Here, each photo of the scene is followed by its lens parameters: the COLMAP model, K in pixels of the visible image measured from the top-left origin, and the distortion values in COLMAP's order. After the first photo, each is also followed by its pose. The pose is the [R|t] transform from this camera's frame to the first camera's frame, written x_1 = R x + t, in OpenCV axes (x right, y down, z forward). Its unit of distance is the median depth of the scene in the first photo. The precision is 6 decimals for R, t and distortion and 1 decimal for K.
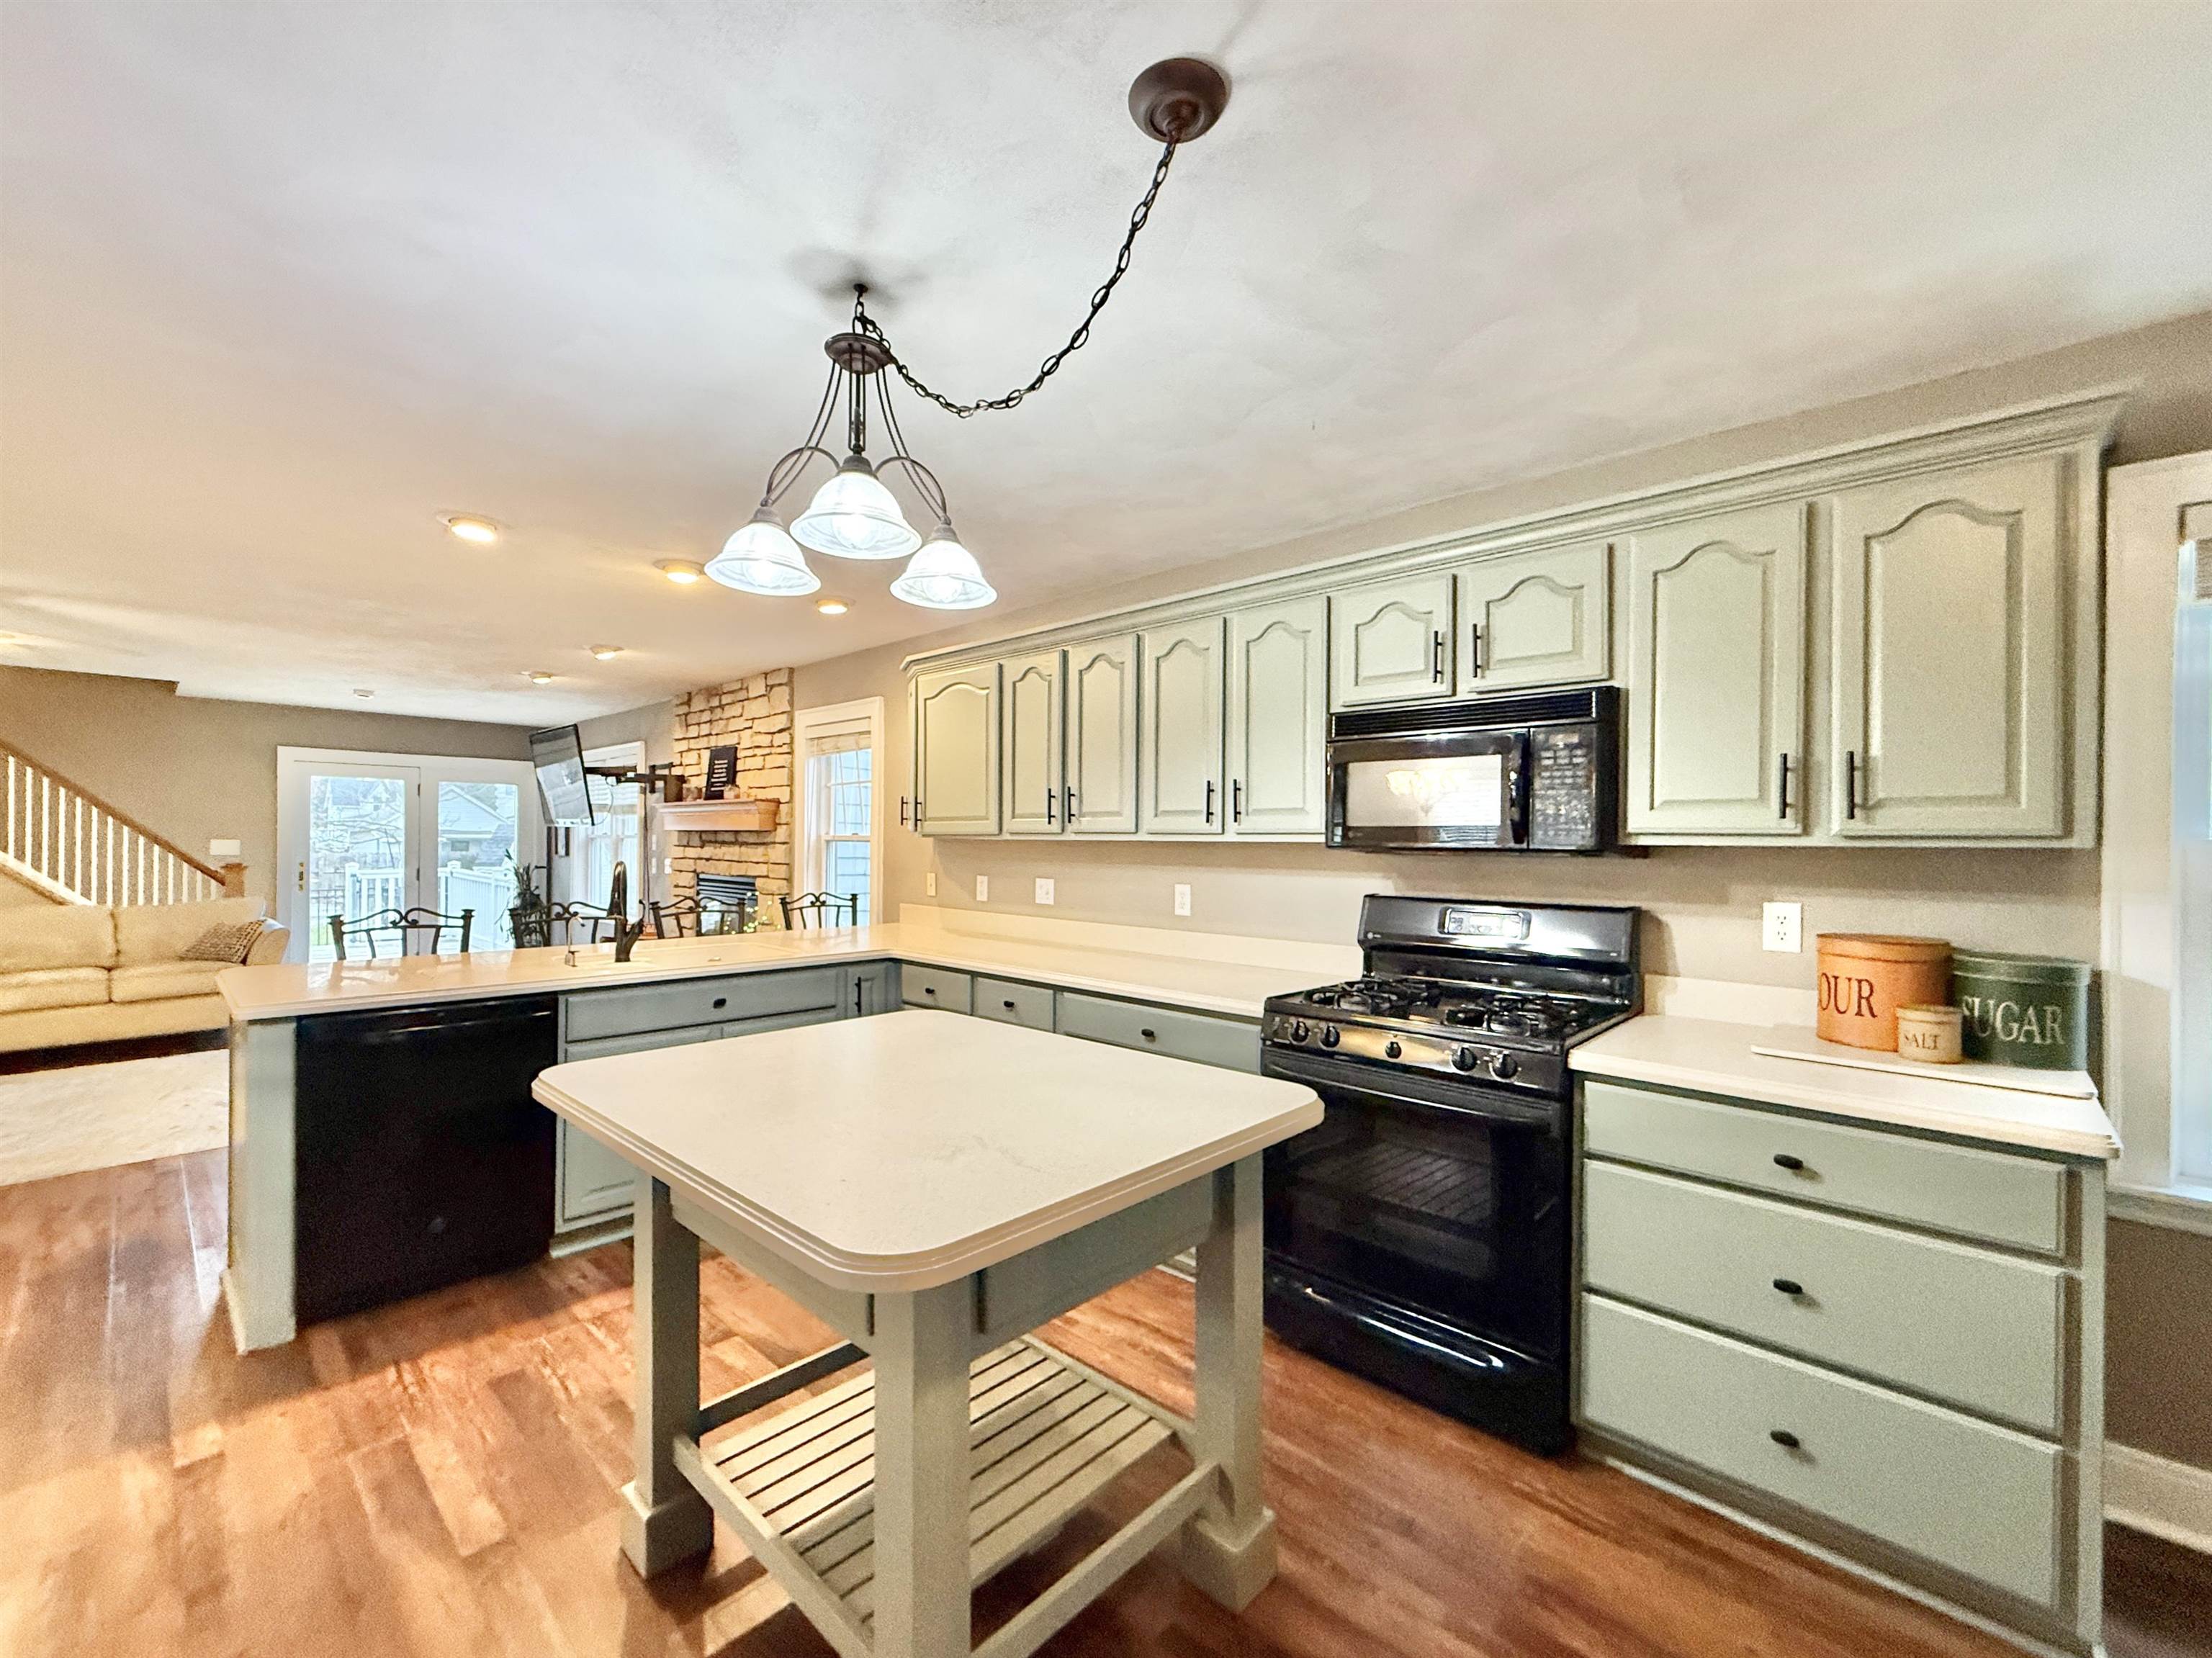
lens RADIAL K [[916.5, 0, 1116.6], [0, 916.5, 848.3], [0, 0, 1]] dist [-0.002526, 0.000375]
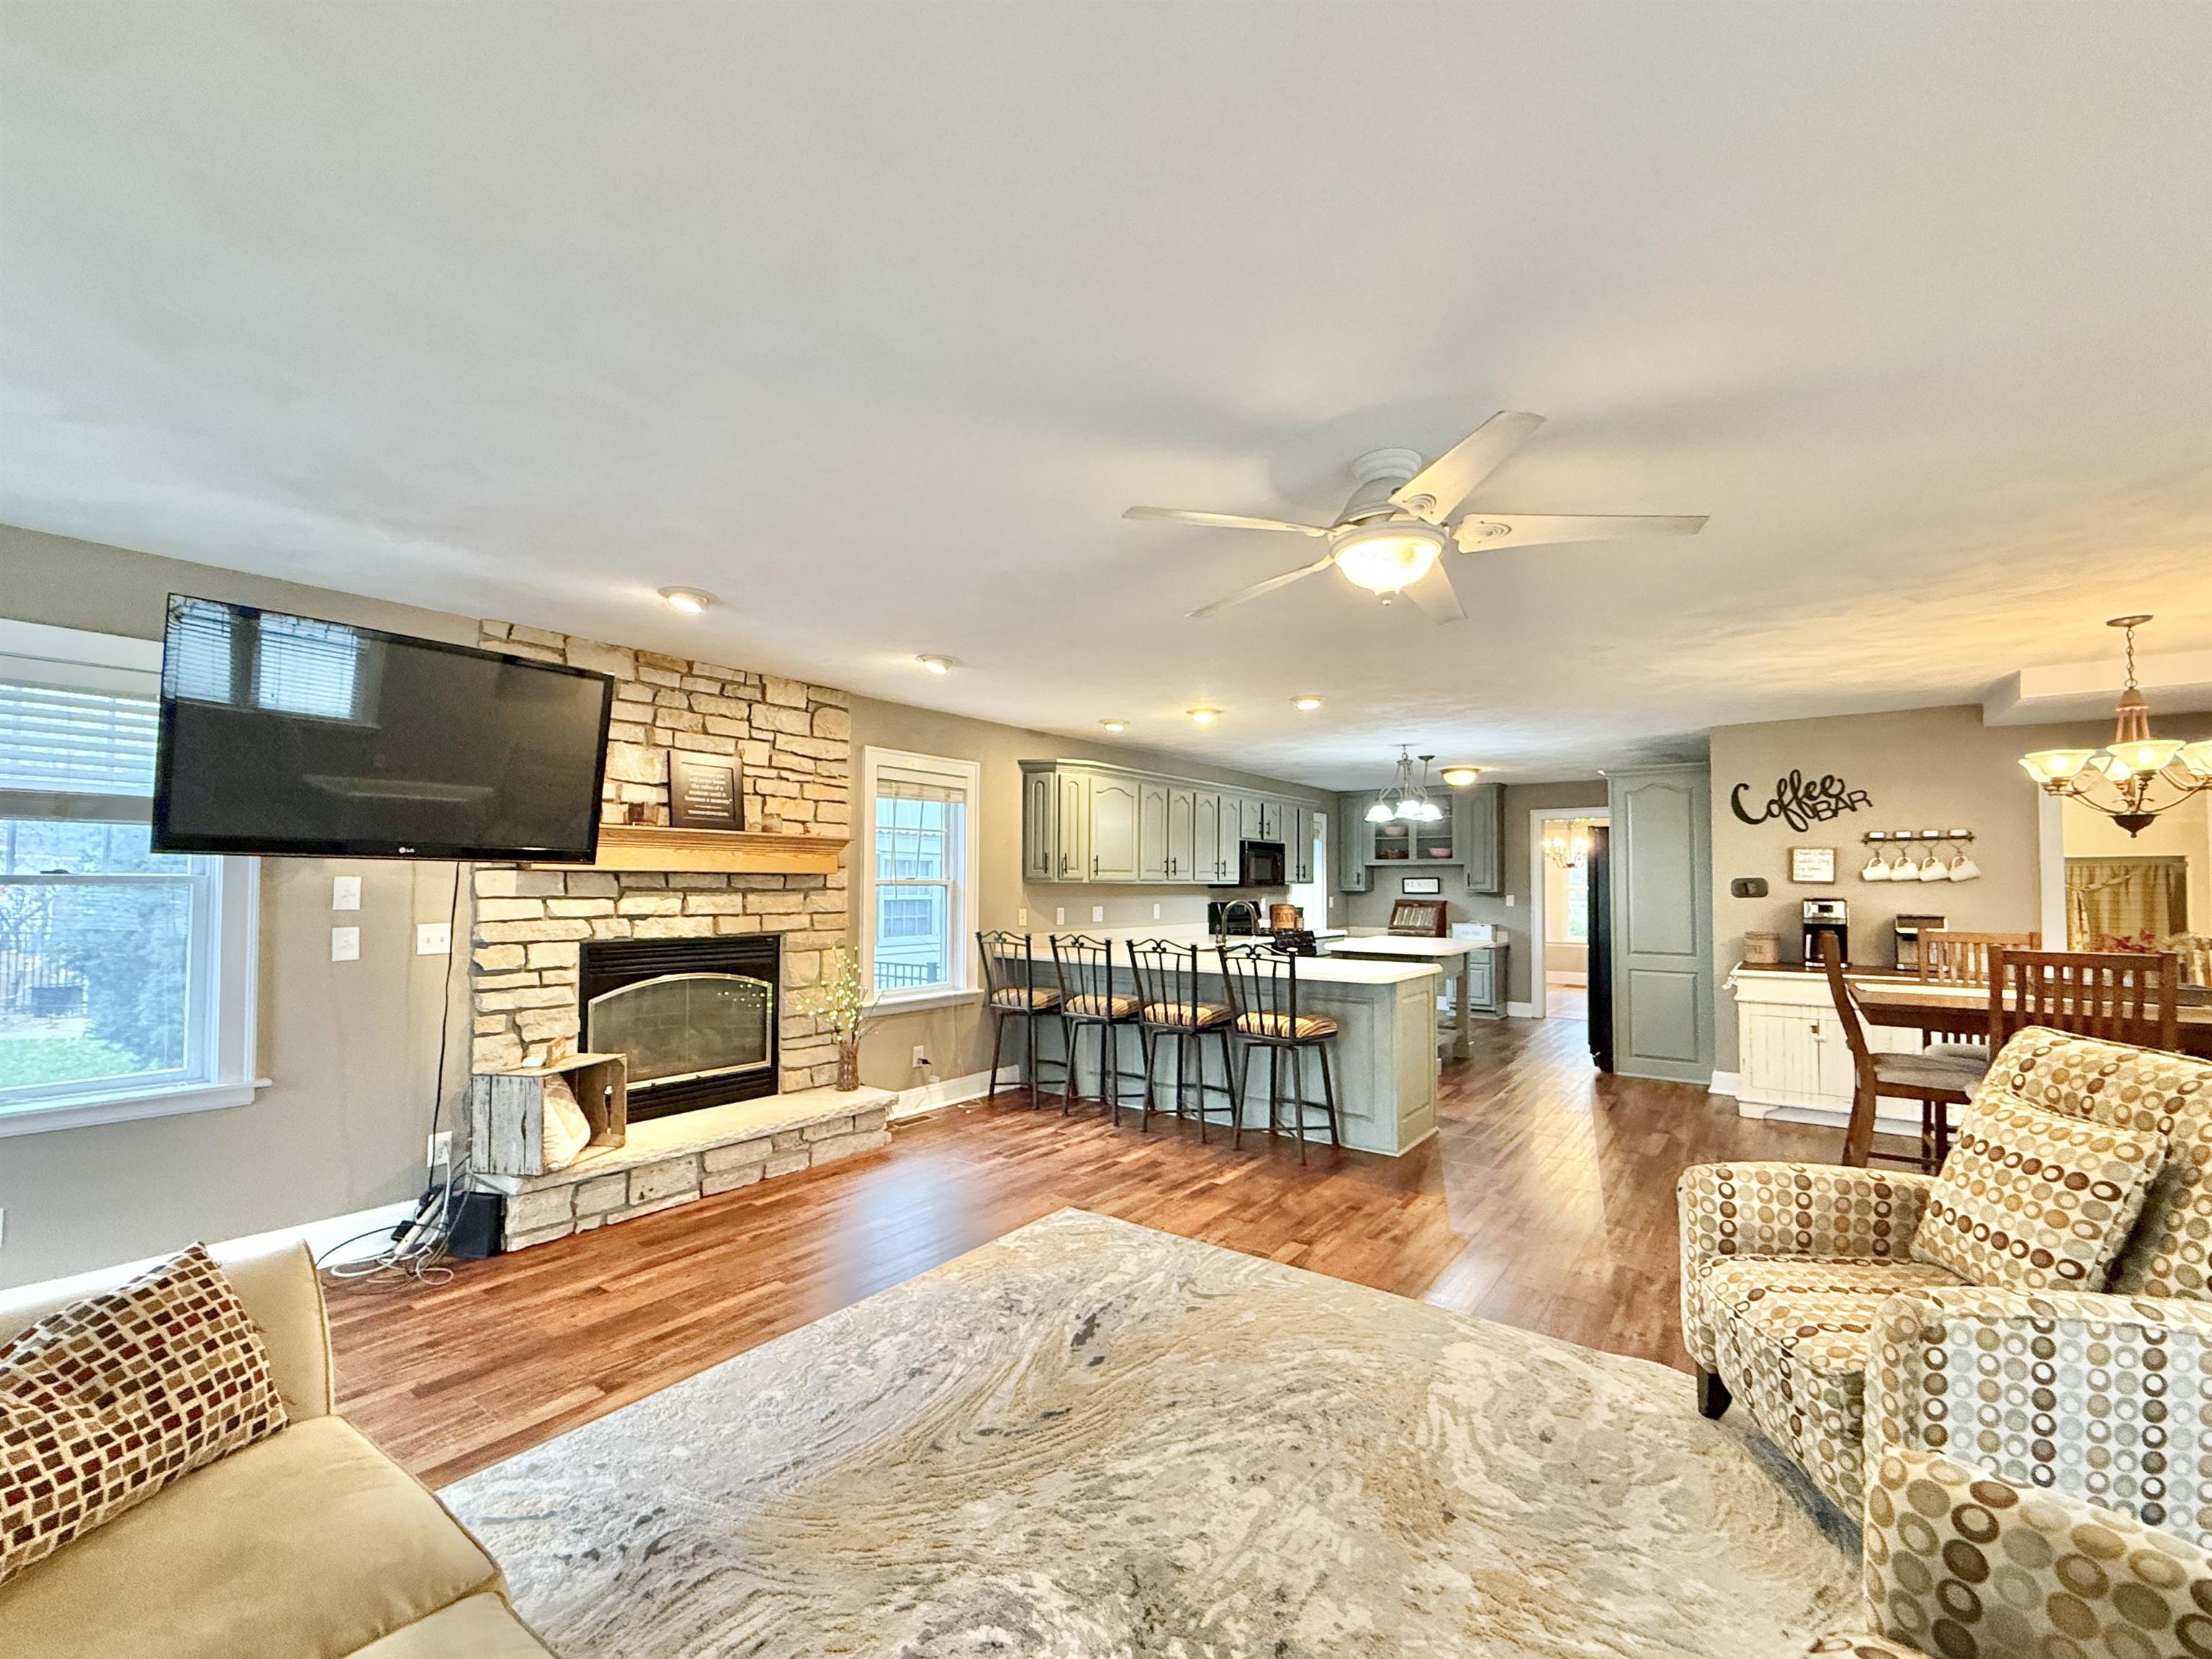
lens RADIAL K [[916.5, 0, 1094.7], [0, 916.5, 868.7], [0, 0, 1]] dist [-0.002526, 0.000375]
pose [[-0.096710, 0.004075, 0.995304, -1.181209], [0.000043, 0.999992, -0.004090, -0.019889], [-0.995313, -0.000353, -0.096709, 0.785838]]
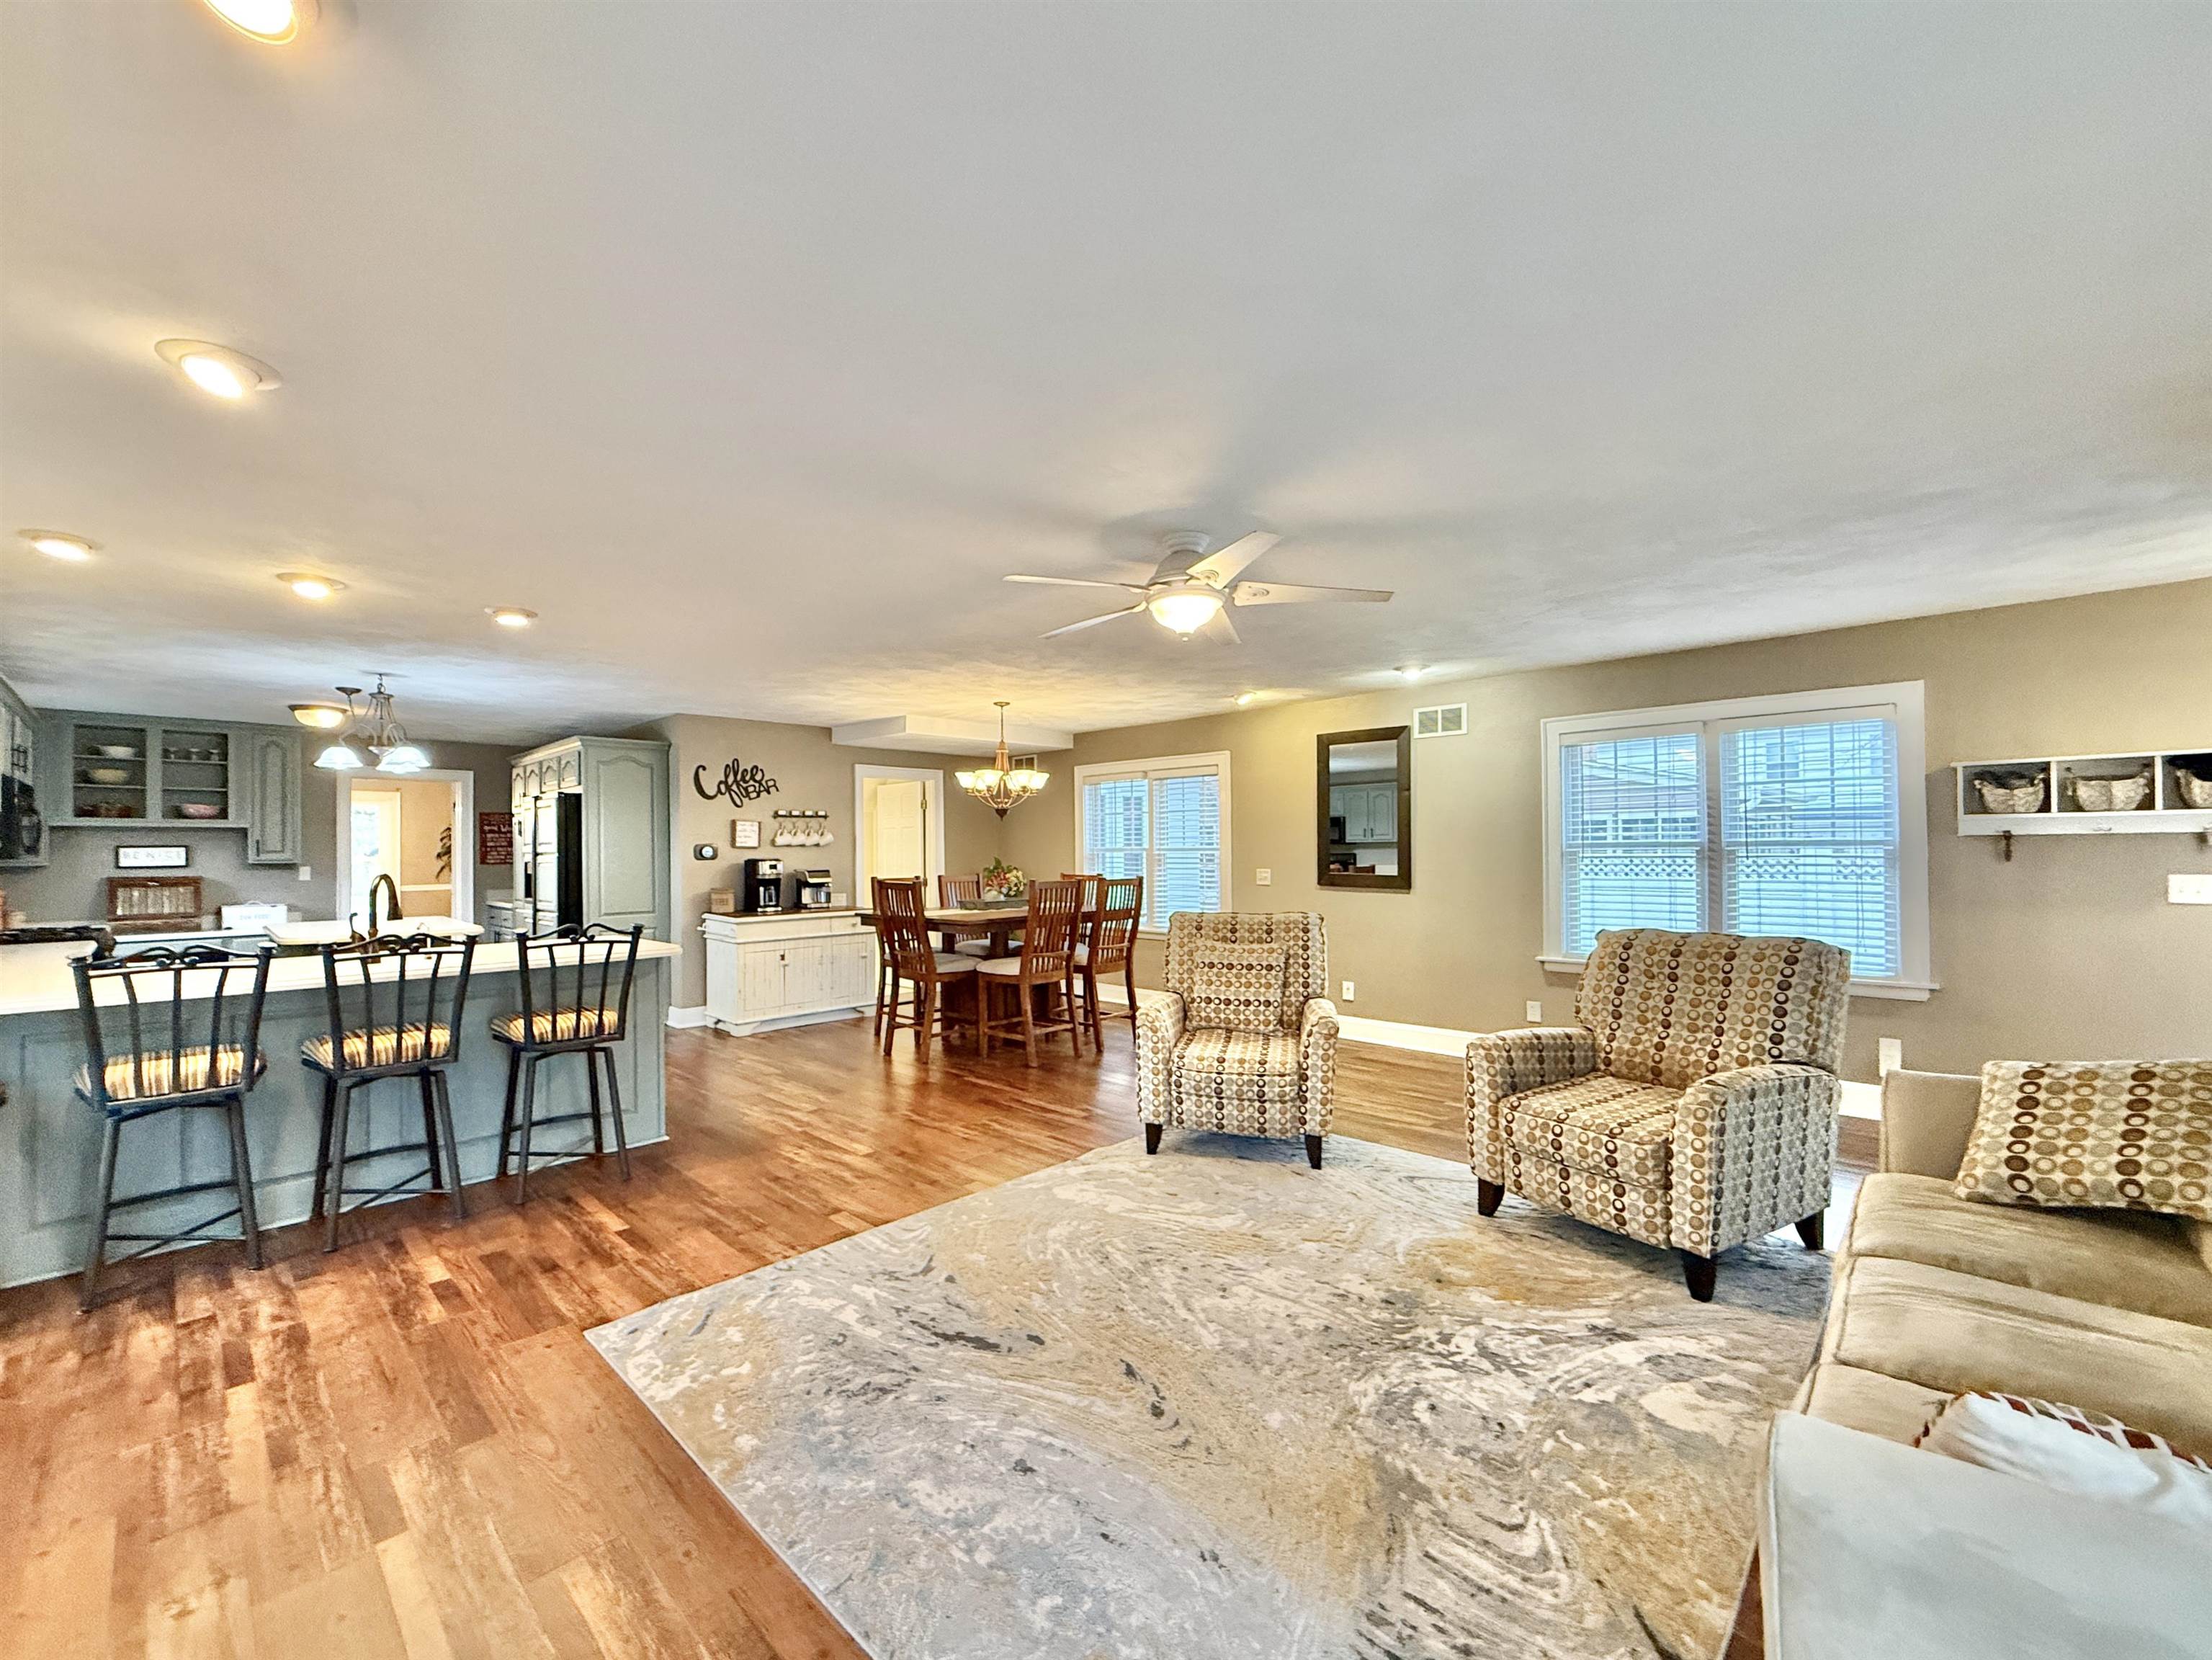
lens RADIAL K [[916.7, 0, 1046.9], [0, 916.7, 837.3], [0, 0, 1]] dist [-0.002526, 0.000375]
pose [[-0.998648, -0.002247, 0.051925, -0.784457], [-0.002750, 0.999950, -0.009623, -0.012227], [-0.051901, -0.009752, -0.998605, 1.150176]]
